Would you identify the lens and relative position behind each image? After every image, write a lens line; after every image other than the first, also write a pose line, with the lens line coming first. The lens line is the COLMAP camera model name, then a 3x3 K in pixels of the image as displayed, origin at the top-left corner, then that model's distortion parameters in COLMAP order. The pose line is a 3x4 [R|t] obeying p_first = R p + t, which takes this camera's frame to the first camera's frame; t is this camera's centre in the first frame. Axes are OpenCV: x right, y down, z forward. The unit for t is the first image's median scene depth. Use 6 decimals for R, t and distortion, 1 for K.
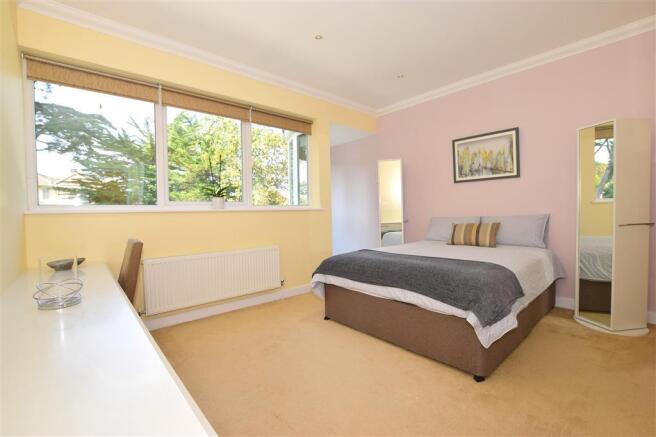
lens RADIAL K [[288.0, 0, 328.8], [0, 288.0, 217.1], [0, 0, 1]] dist [-0.035390, -0.001056]
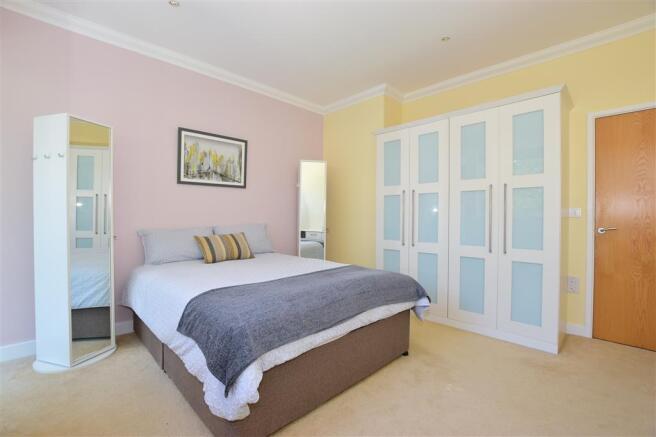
lens RADIAL K [[288.0, 0, 328.9], [0, 288.0, 217.4], [0, 0, 1]] dist [-0.035390, -0.001056]
pose [[-0.041722, 0.019528, 0.998938, -0.364665], [0.019249, 0.999639, -0.018738, -0.007900], [-0.998944, 0.018447, -0.042083, 0.689248]]
